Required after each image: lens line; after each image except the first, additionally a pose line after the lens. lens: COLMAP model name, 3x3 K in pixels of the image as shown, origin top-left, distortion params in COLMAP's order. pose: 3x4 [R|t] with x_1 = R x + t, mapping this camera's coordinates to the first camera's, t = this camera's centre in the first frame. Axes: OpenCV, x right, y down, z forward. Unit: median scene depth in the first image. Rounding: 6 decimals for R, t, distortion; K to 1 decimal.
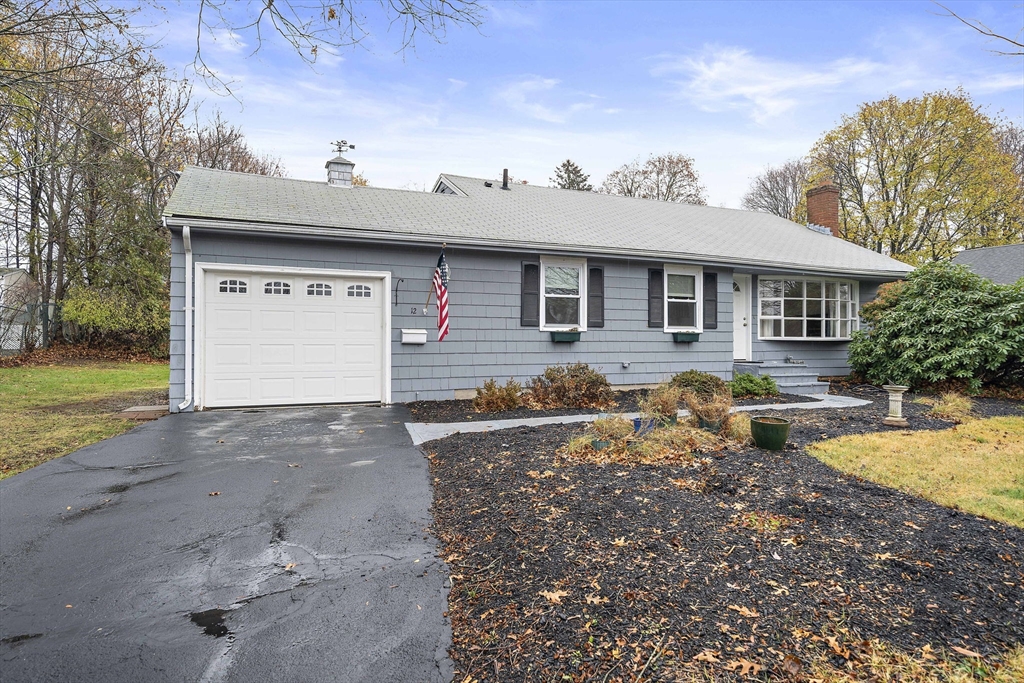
lens RADIAL K [[629.8, 0, 473.4], [0, 629.8, 328.4], [0, 0, 1]] dist [-0.001519, -0.000788]
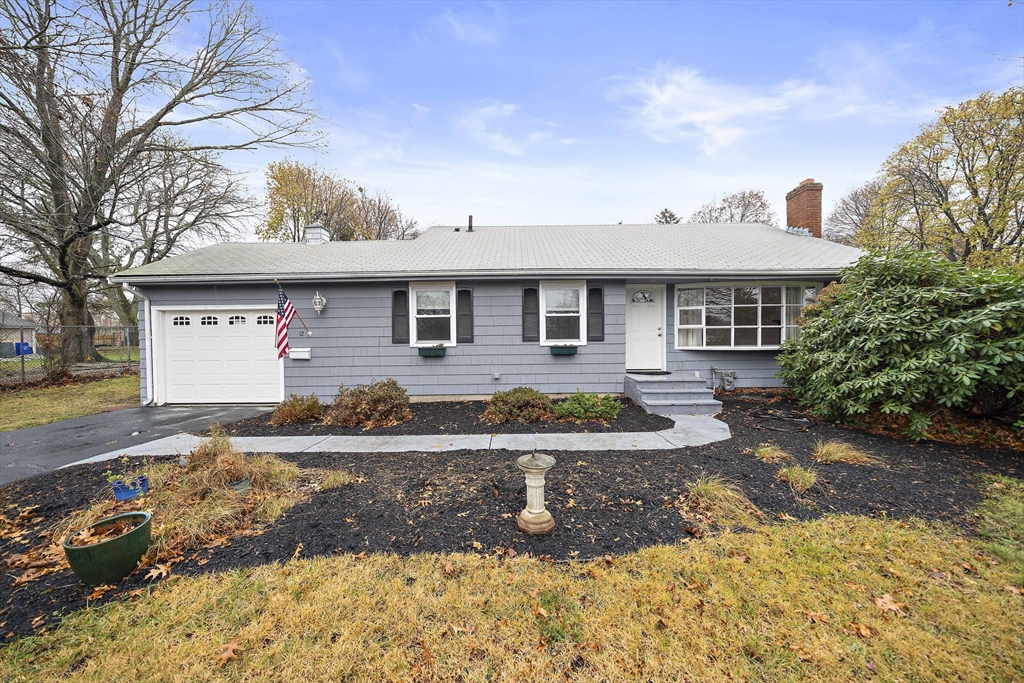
lens RADIAL K [[354.3, 0, 515.3], [0, 354.3, 339.4], [0, 0, 1]] dist [-0.005702, -0.000089]
pose [[0.915059, -0.010978, -0.403171, 0.528913], [0.023790, 0.999358, 0.026783, -0.022432], [0.402618, -0.034100, 0.914733, 0.459186]]
